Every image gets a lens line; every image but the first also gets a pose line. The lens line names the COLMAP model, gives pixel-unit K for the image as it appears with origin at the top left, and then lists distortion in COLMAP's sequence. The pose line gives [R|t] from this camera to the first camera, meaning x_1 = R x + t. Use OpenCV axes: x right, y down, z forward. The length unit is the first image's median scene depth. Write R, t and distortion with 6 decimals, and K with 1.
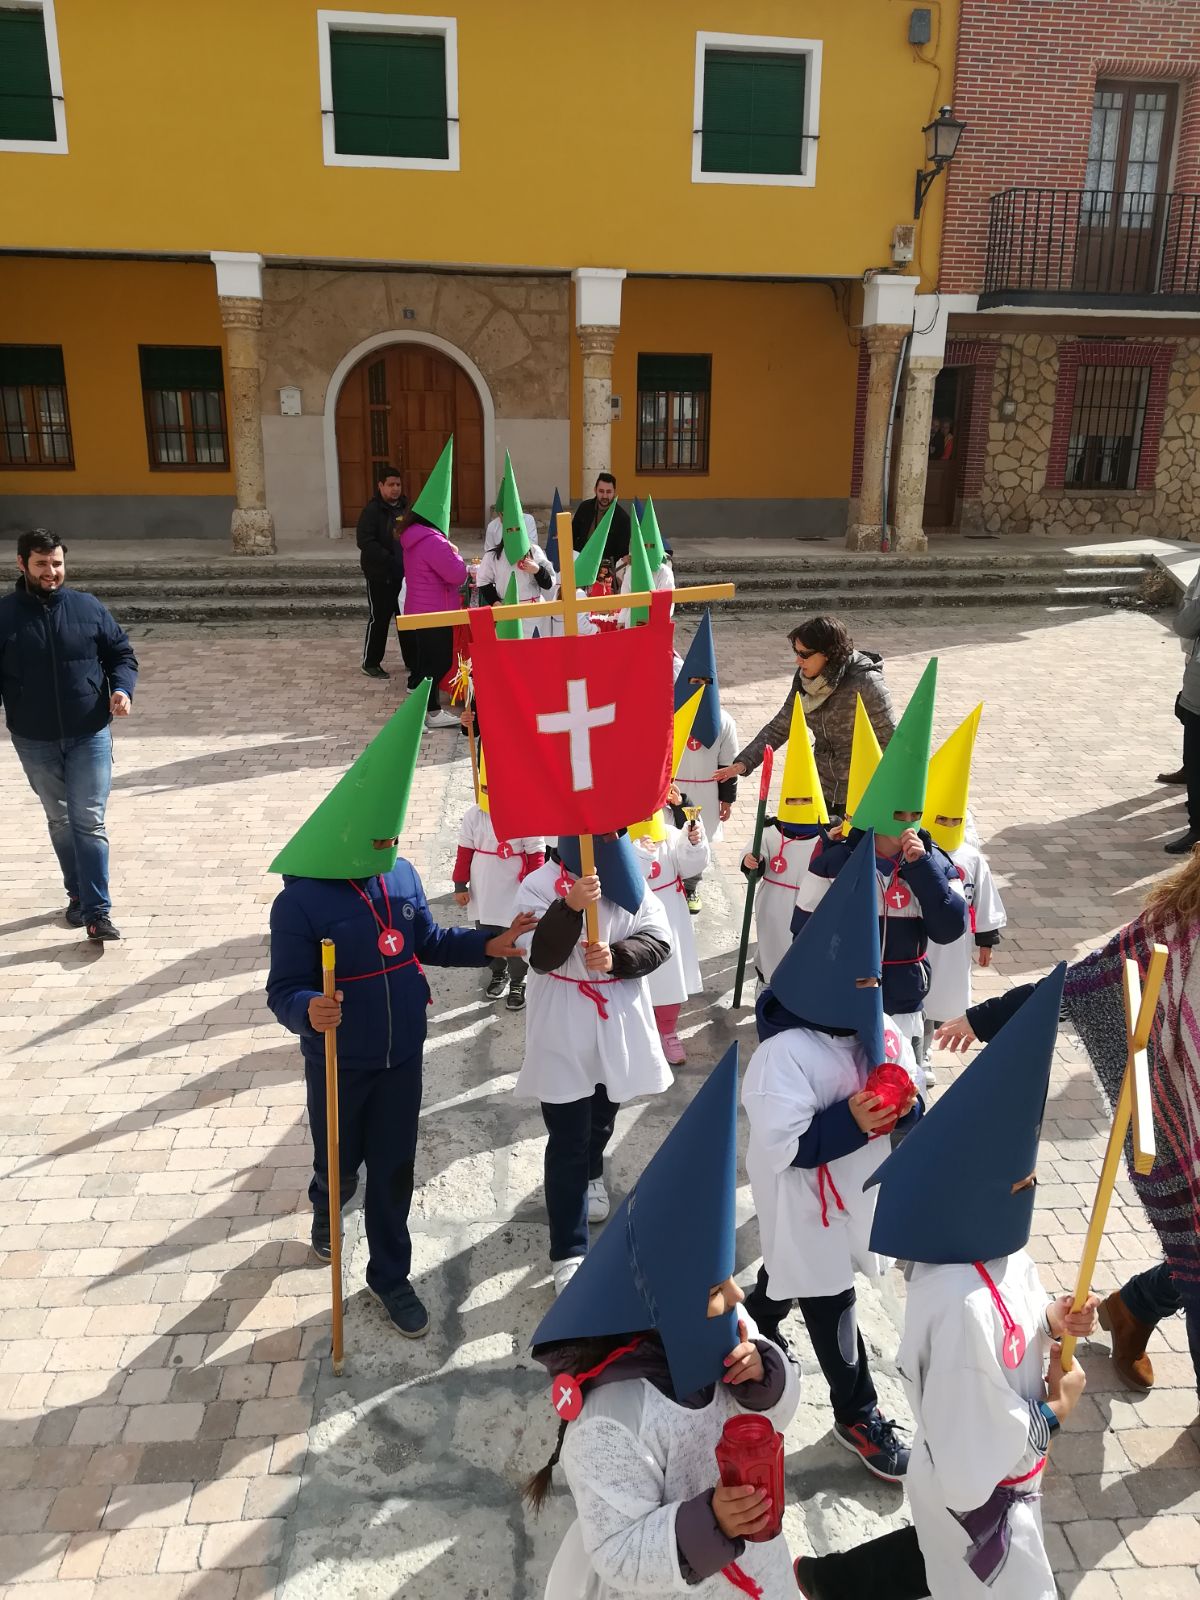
lens RADIAL K [[1253.1, 0, 589.3], [0, 1253.1, 797.3], [0, 0, 1]] dist [0.070737, -0.104087]
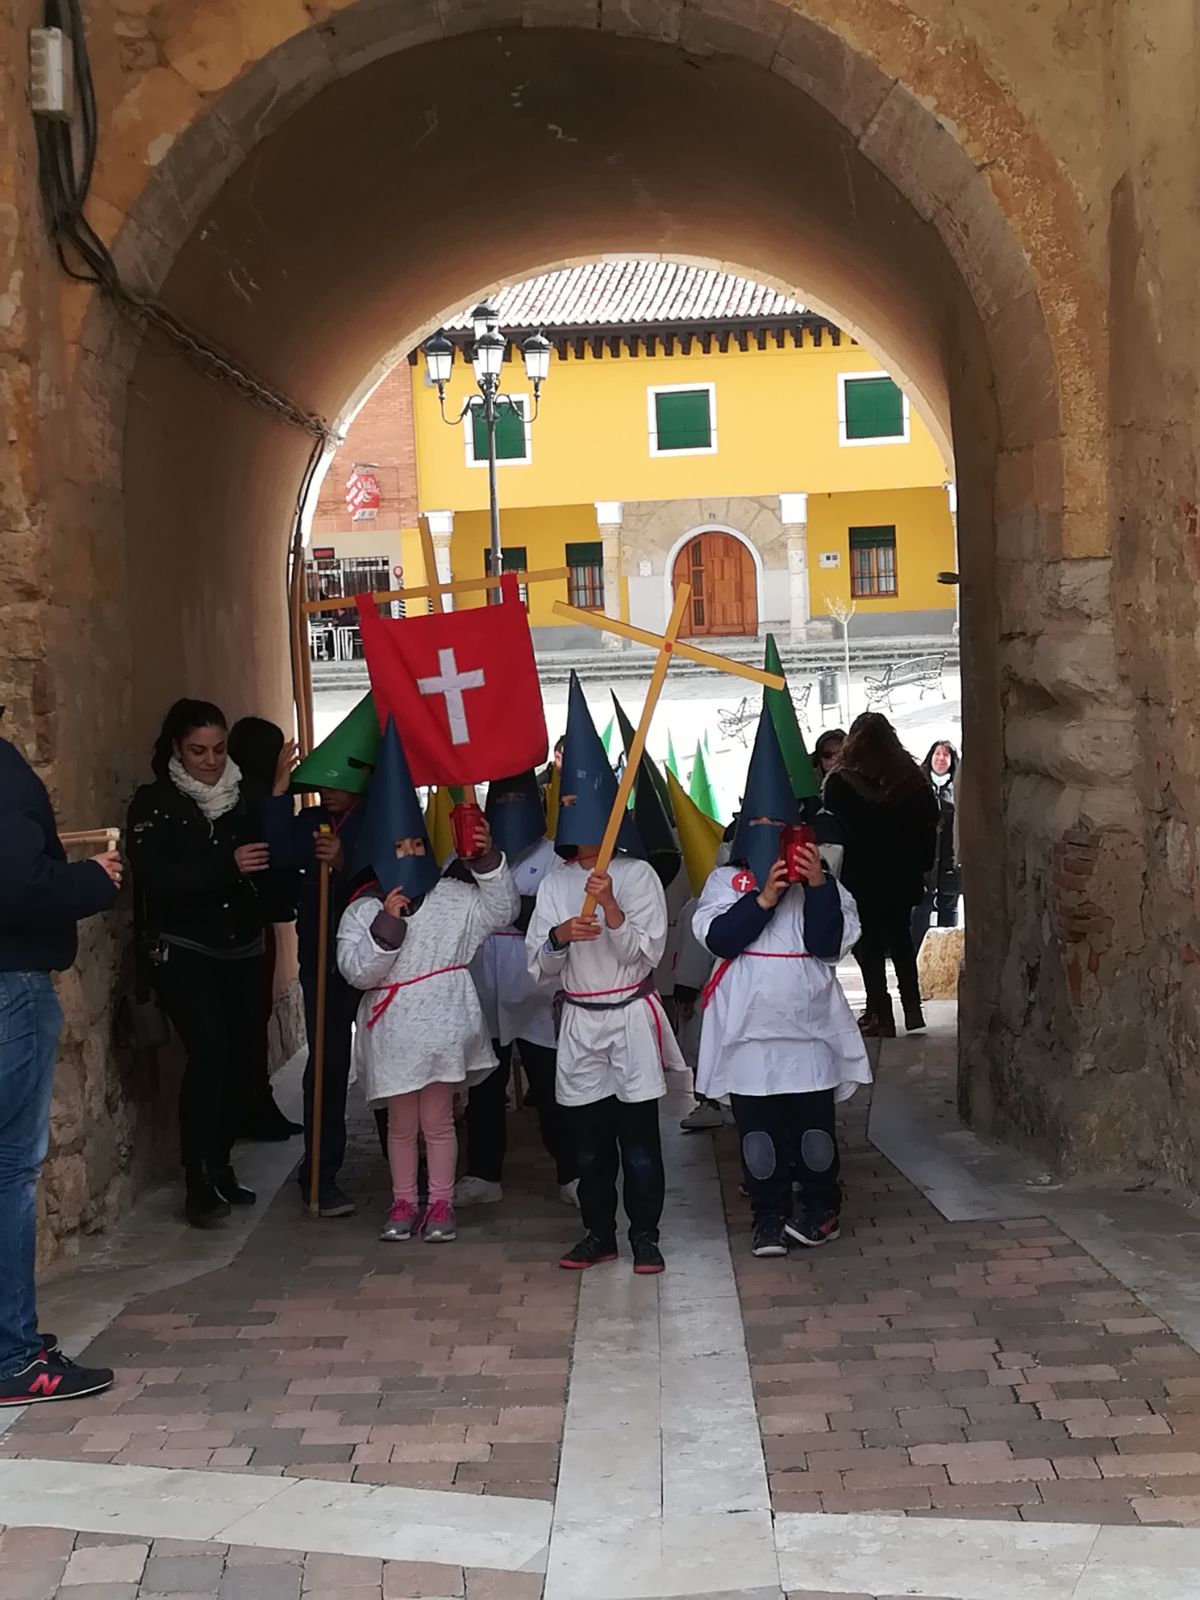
lens RADIAL K [[1253.1, 0, 589.3], [0, 1253.1, 797.3], [0, 0, 1]] dist [0.070737, -0.104087]
pose [[0.941809, 0.007834, -0.336056, 0.341988], [-0.040799, 0.995001, -0.091146, 0.201117], [0.333662, 0.099553, 0.937421, -0.769352]]
